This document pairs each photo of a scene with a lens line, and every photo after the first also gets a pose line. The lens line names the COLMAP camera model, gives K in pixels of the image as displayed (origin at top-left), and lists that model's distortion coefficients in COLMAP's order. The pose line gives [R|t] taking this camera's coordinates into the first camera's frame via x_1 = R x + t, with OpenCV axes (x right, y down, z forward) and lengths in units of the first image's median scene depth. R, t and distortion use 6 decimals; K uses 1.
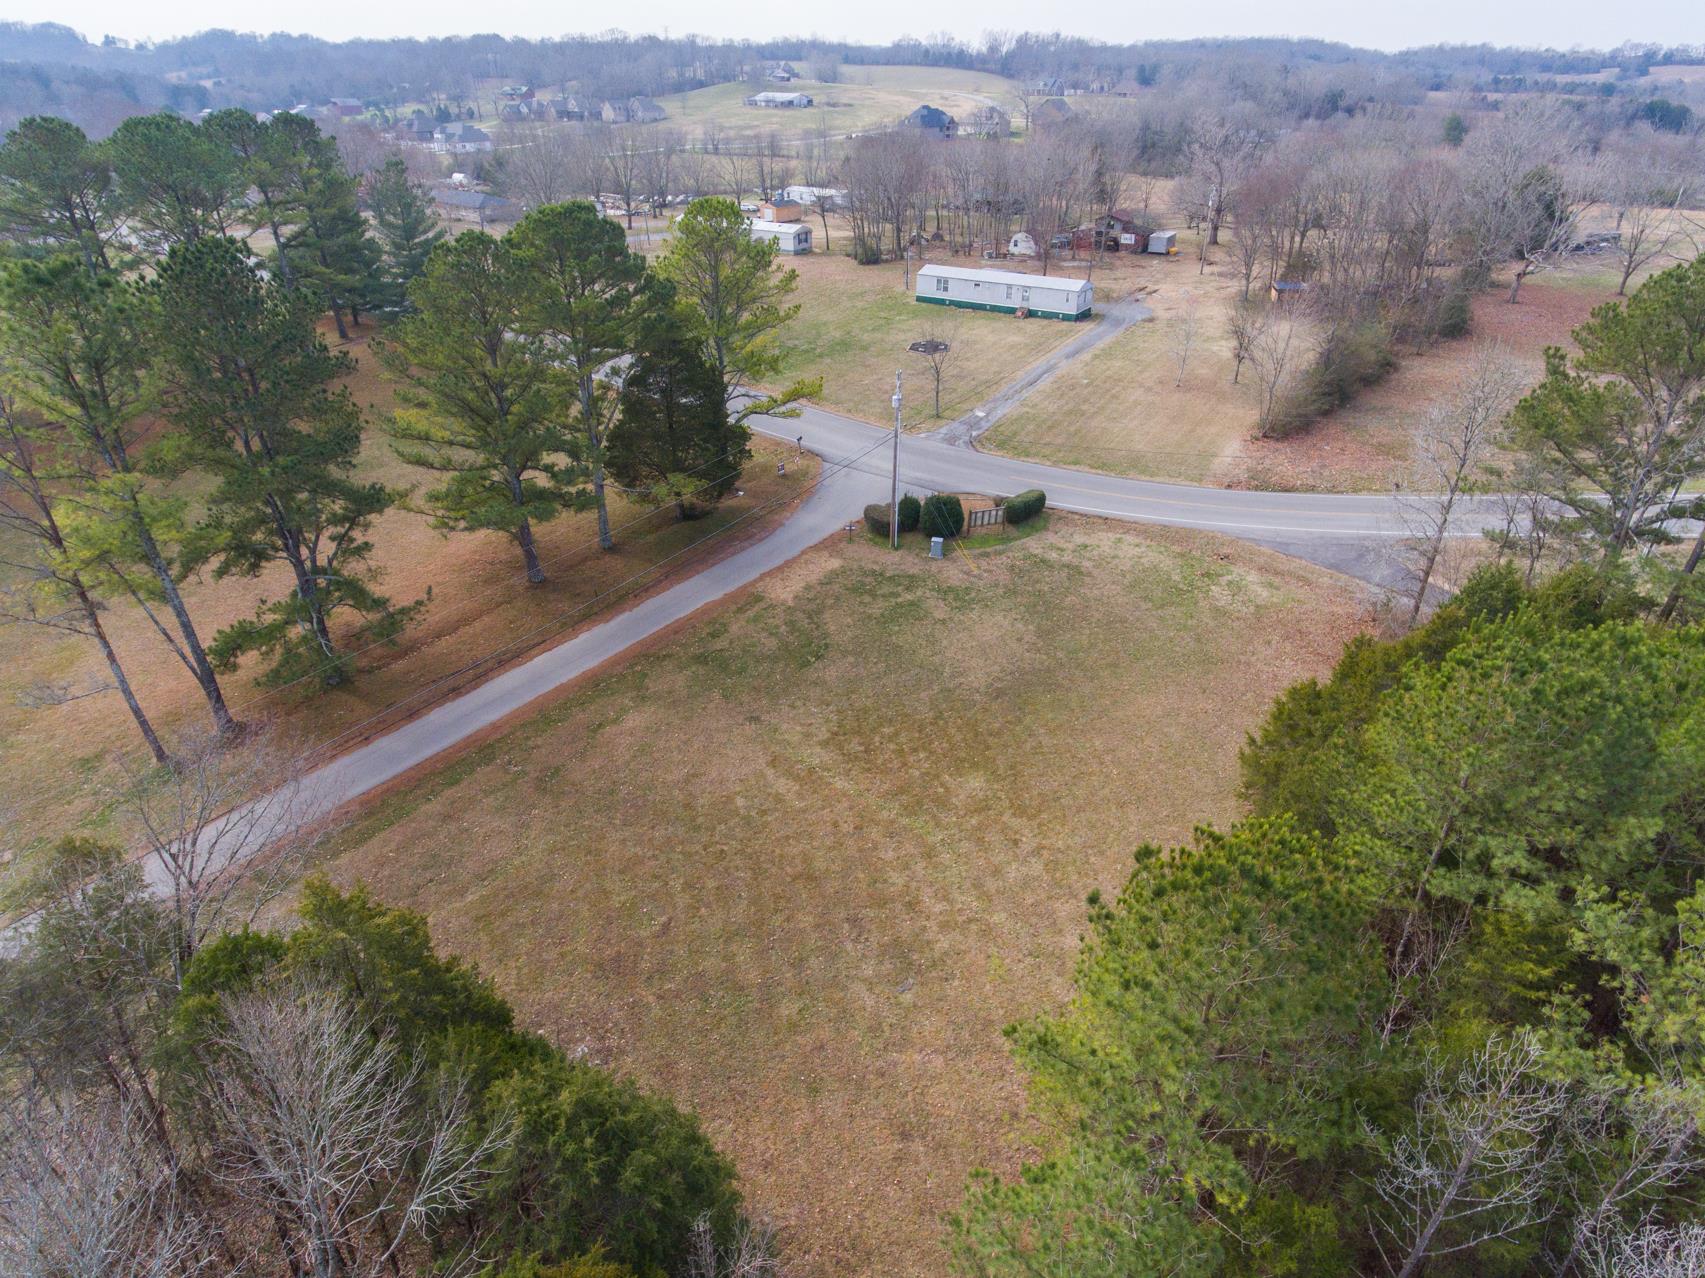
lens RADIAL K [[997.6, 0, 863.3], [0, 997.6, 642.0], [0, 0, 1]] dist [0.002024, -0.003957]
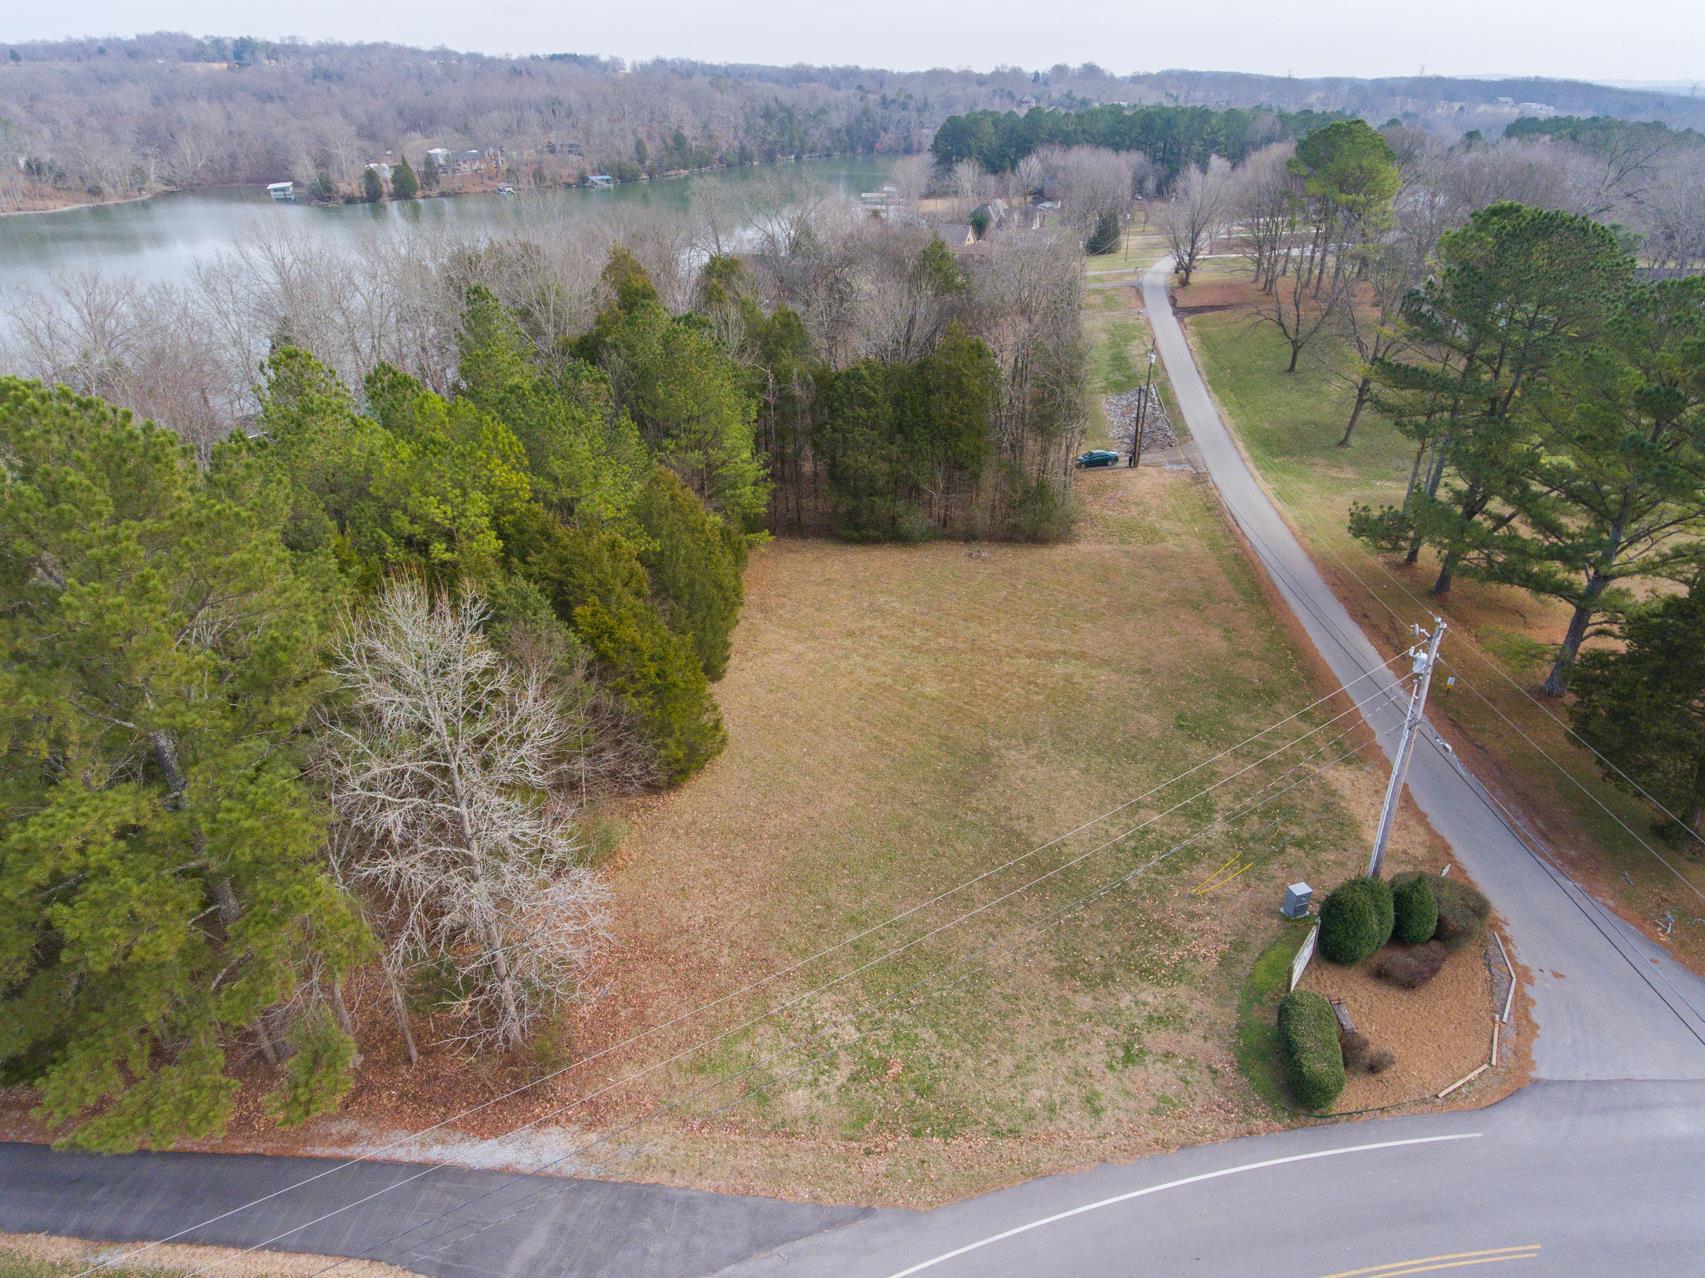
lens RADIAL K [[997.6, 0, 863.8], [0, 997.6, 644.0], [0, 0, 1]] dist [0.002024, -0.003957]
pose [[-0.833696, 0.266968, -0.483404, 0.500306], [-0.281649, 0.547399, 0.788053, -0.536896], [0.475000, 0.793147, -0.381173, 0.950517]]
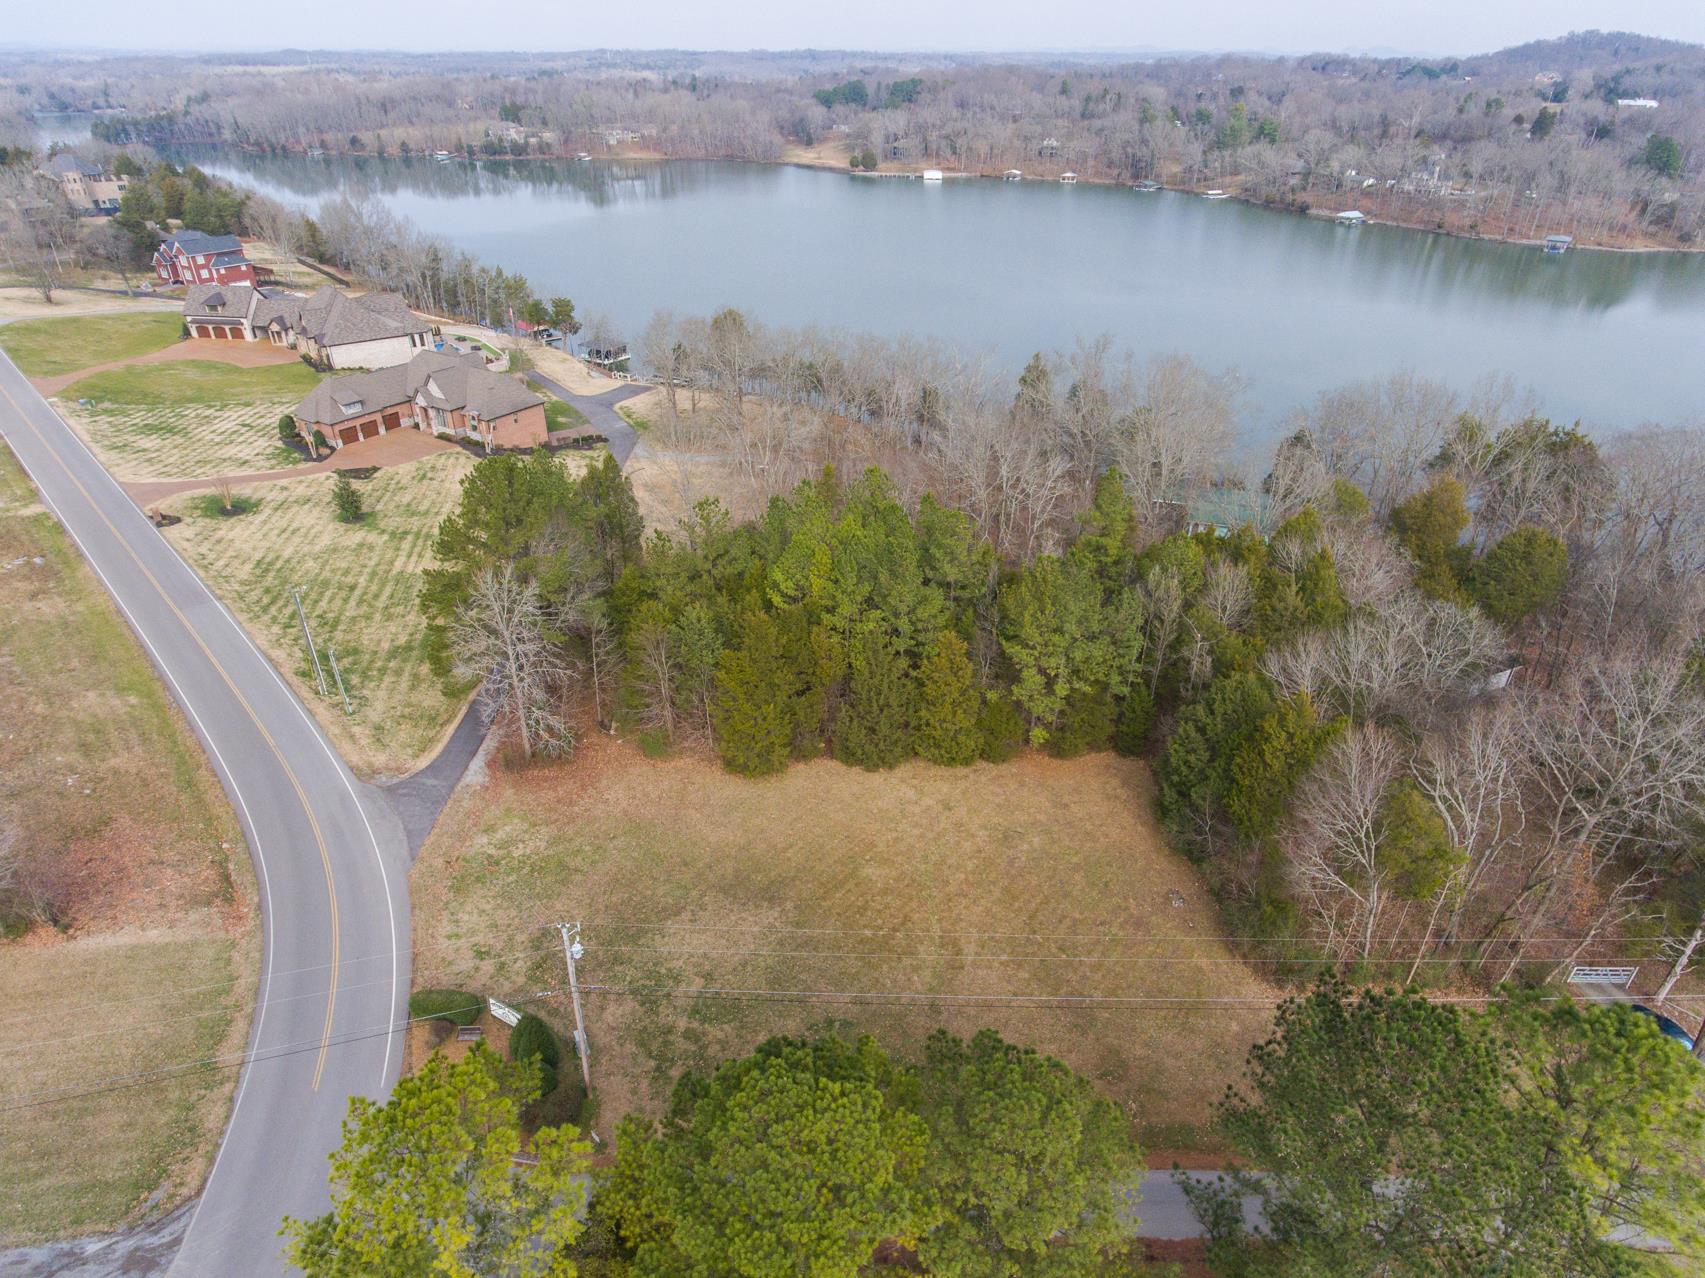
lens RADIAL K [[997.6, 0, 862.1], [0, 997.6, 639.7], [0, 0, 1]] dist [0.002024, -0.003957]
pose [[-0.681792, -0.374901, 0.628179, -0.465152], [0.360675, 0.574813, 0.734509, -0.785030], [-0.636453, 0.727351, -0.256686, 0.793522]]
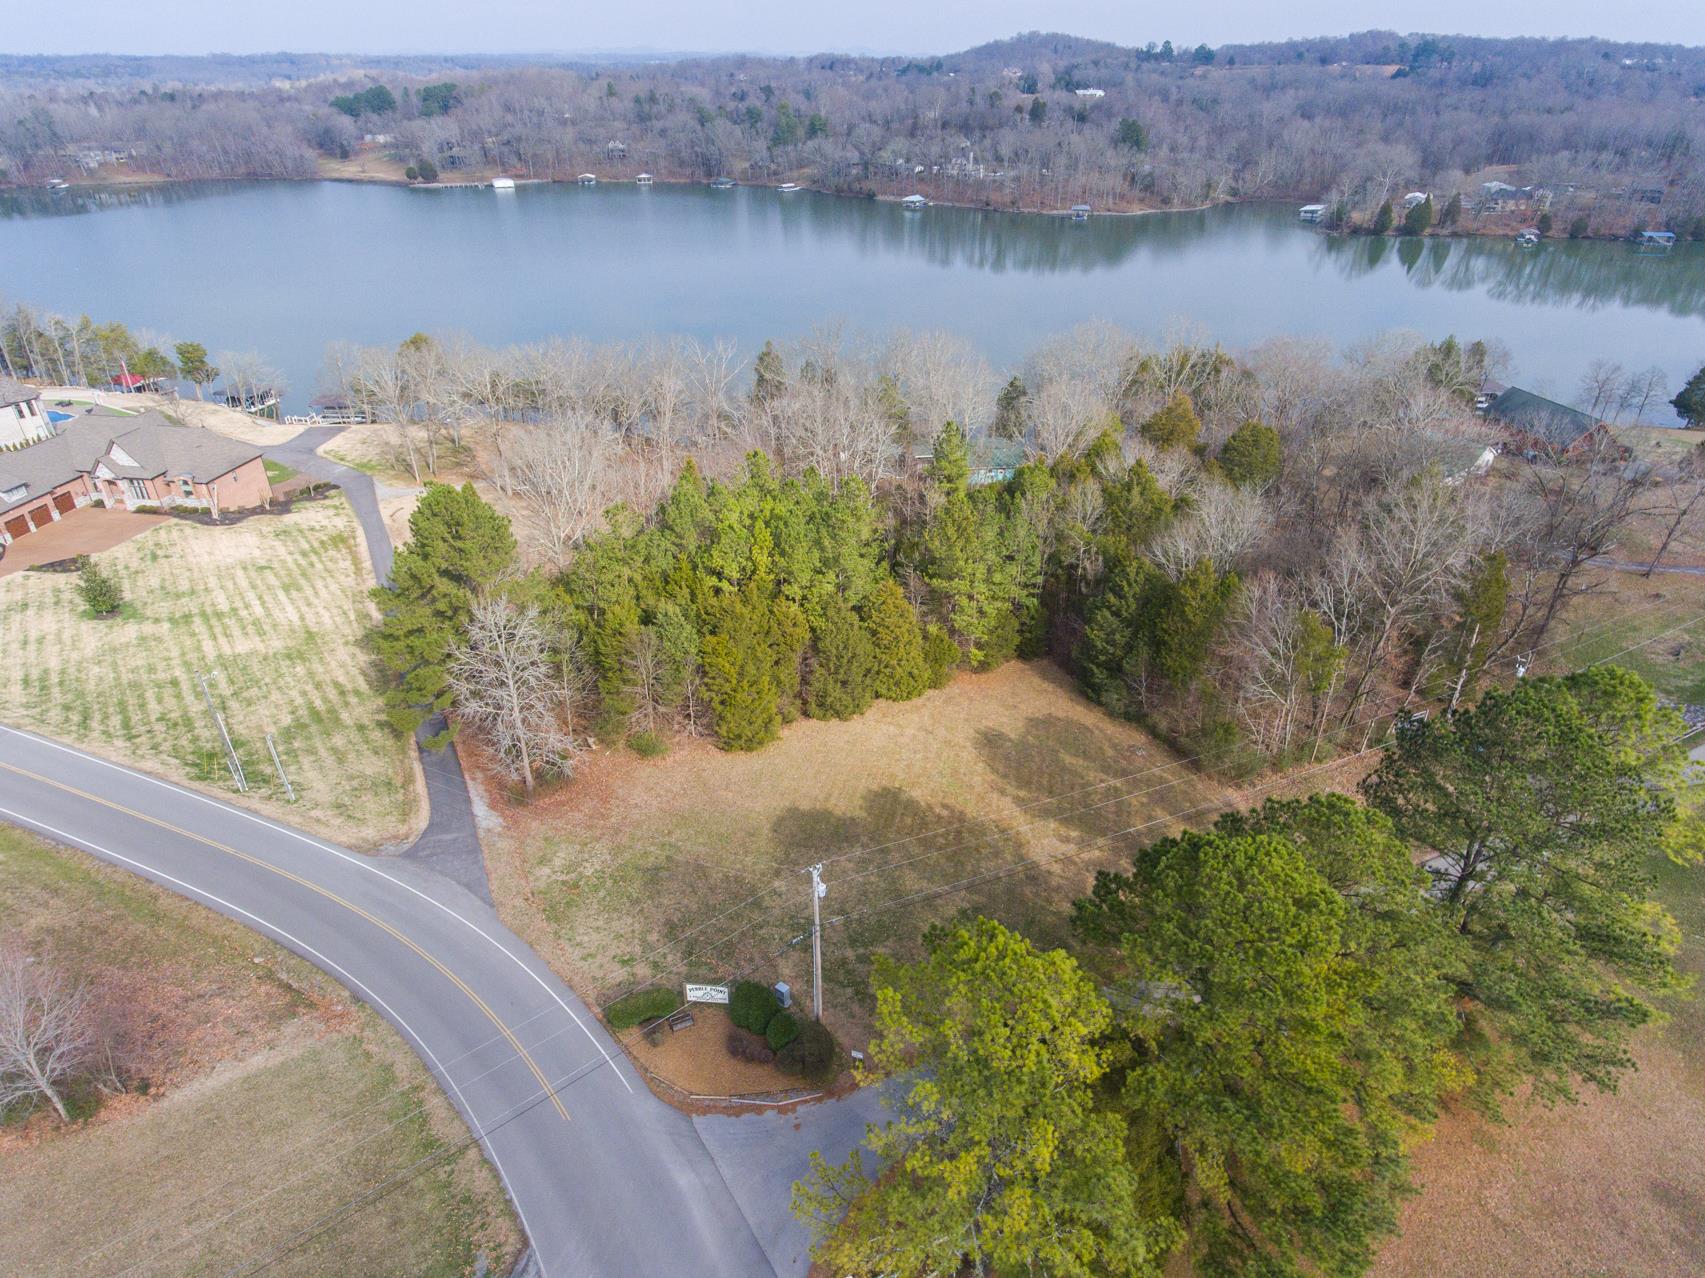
lens RADIAL K [[997.6, 0, 861.9], [0, 997.6, 642.1], [0, 0, 1]] dist [0.002024, -0.003957]
pose [[-0.922801, -0.195830, 0.331796, -0.215566], [0.192278, 0.512190, 0.837072, -0.947951], [-0.333867, 0.836249, -0.434996, 1.063638]]
